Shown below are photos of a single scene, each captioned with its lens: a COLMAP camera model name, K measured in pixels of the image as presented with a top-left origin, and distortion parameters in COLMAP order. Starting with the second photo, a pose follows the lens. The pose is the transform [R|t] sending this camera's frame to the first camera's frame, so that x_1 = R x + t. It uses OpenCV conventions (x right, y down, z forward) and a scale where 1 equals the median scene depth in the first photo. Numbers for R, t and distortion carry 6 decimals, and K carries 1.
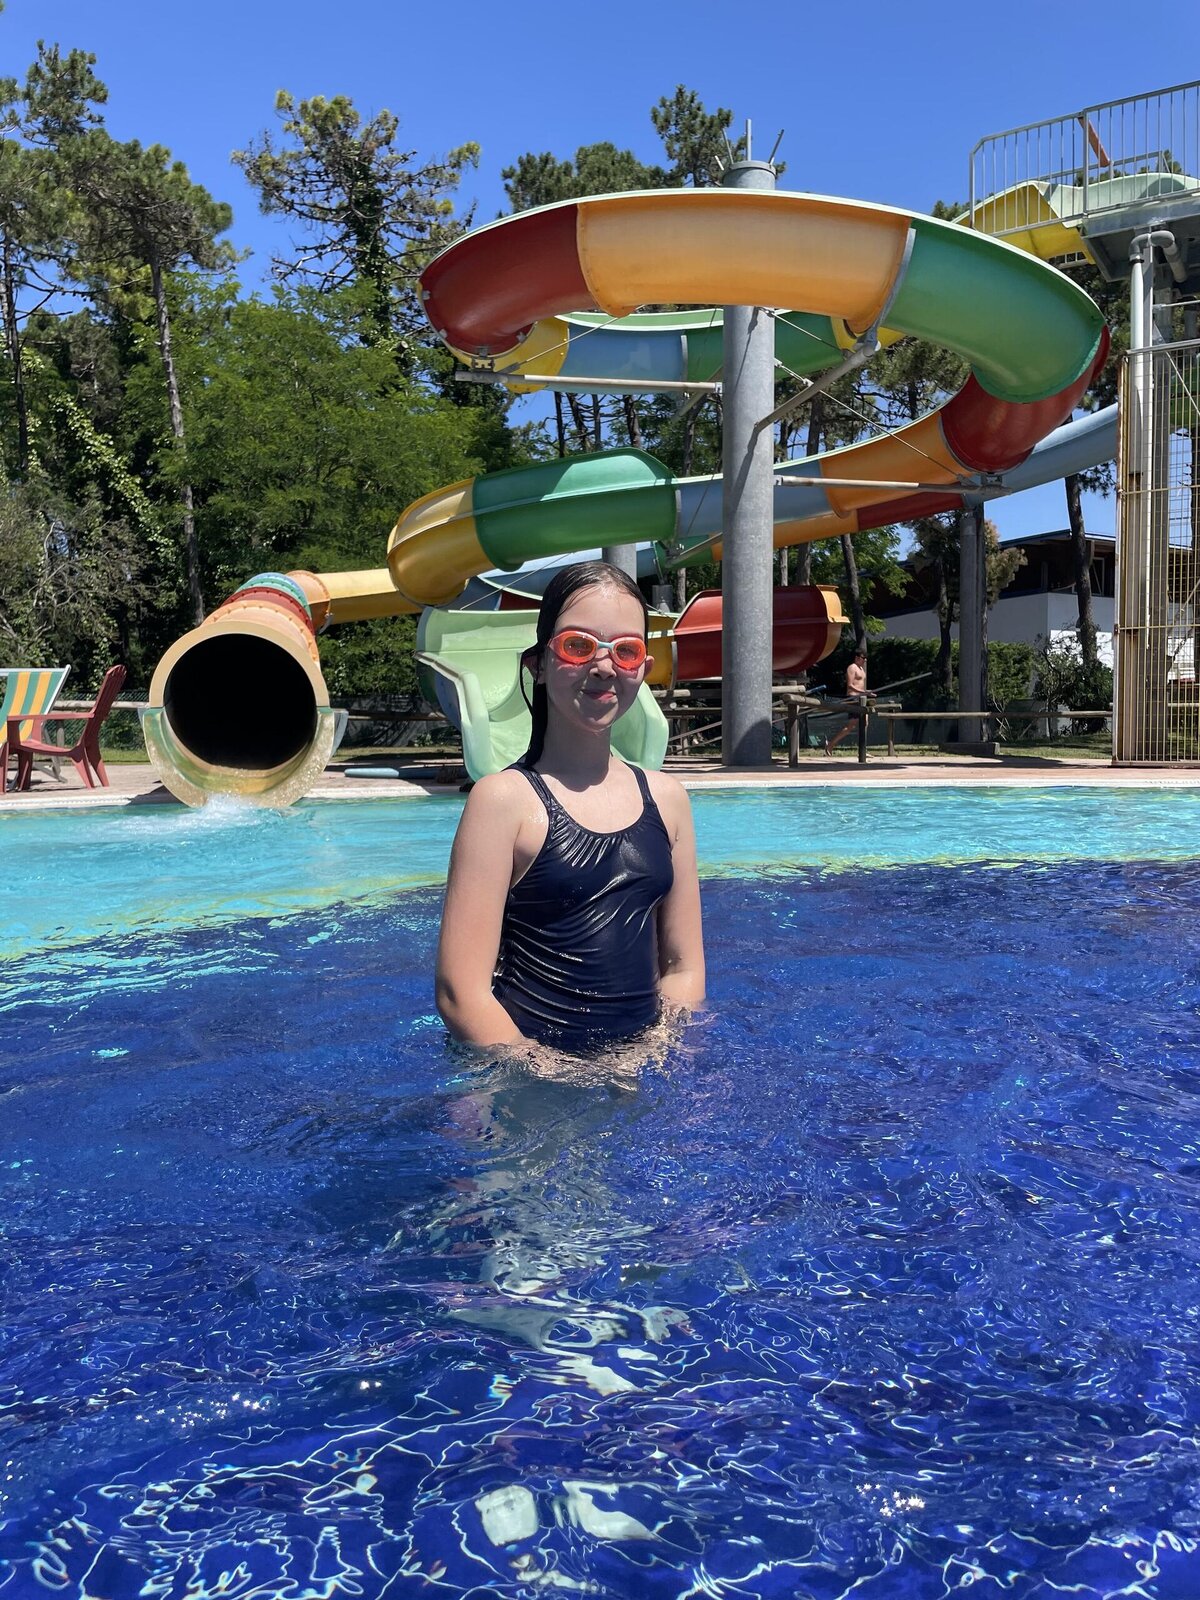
lens RADIAL K [[1188.5, 0, 600.0], [0, 1188.5, 800.0], [0, 0, 1]] dist [0.079930, -0.099036]
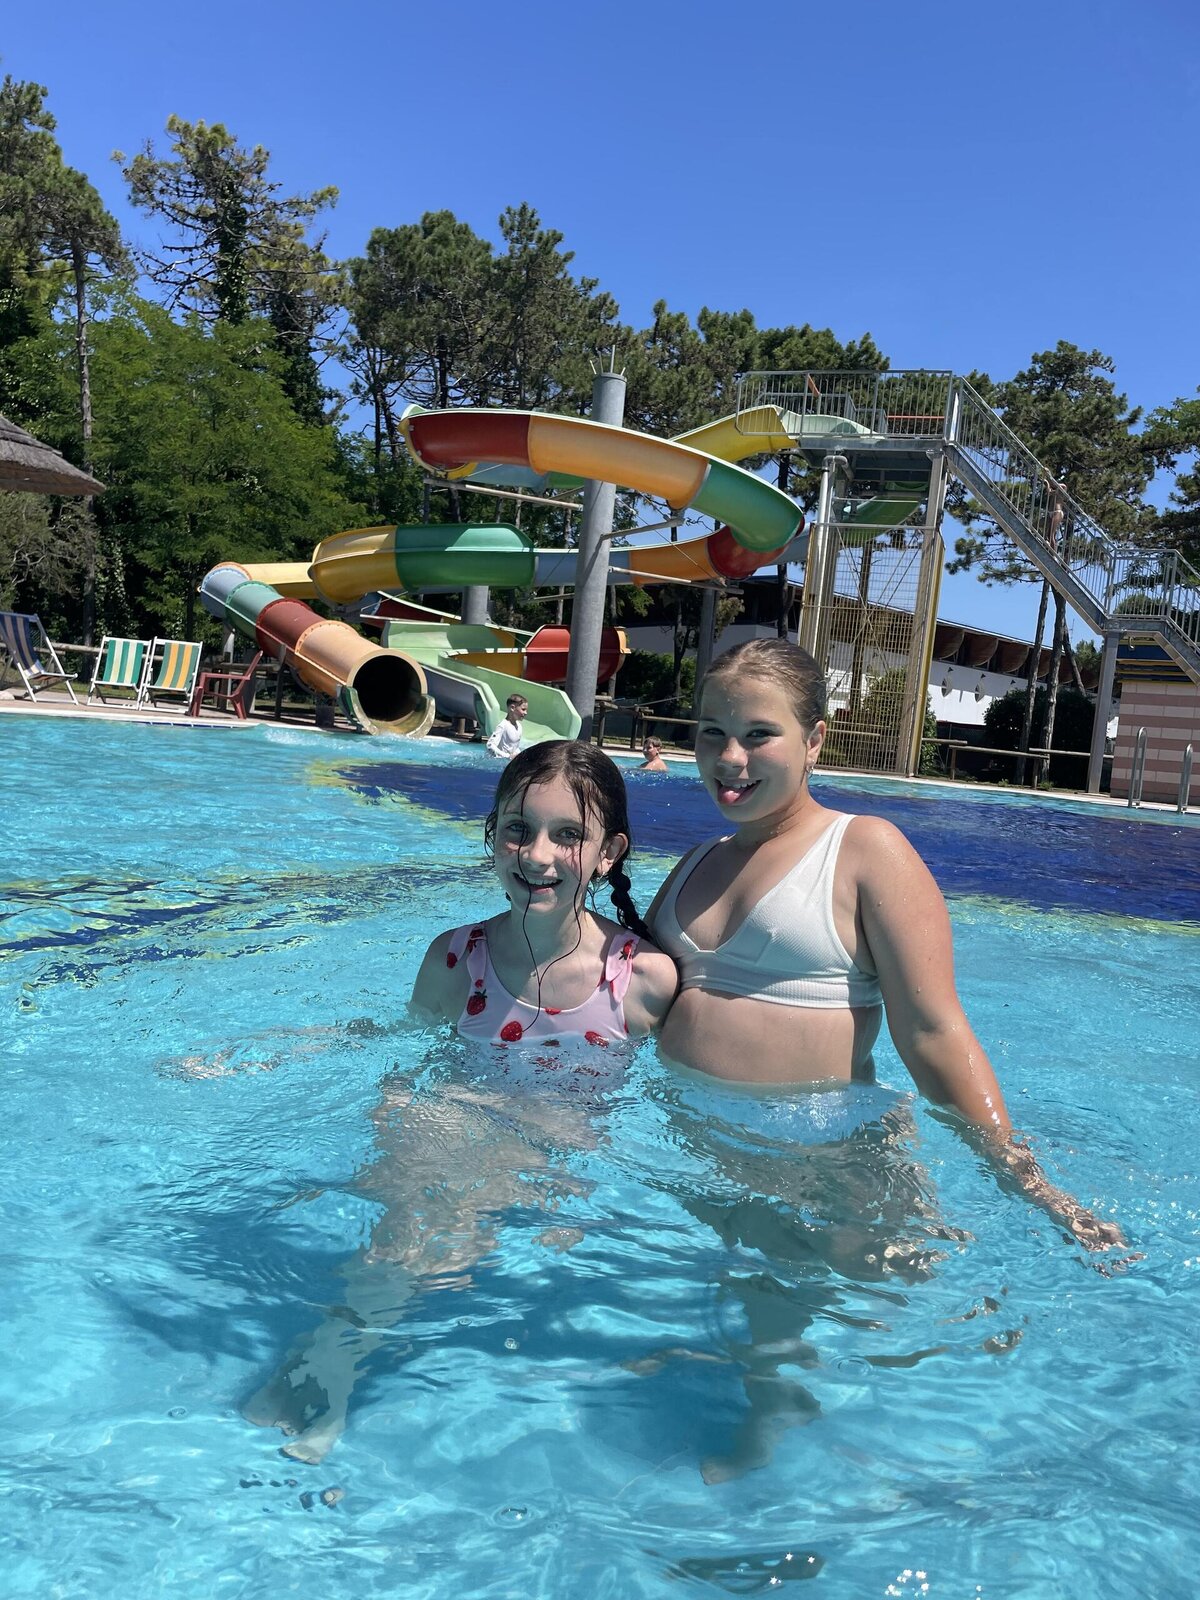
lens RADIAL K [[1199.4, 0, 567.8], [0, 1199.4, 816.1], [0, 0, 1]] dist [0.089349, -0.116053]
pose [[0.972170, 0.085970, 0.217931, -0.111768], [-0.093369, 0.995346, 0.023864, 0.015528], [-0.214866, -0.043548, 0.975672, -0.284485]]
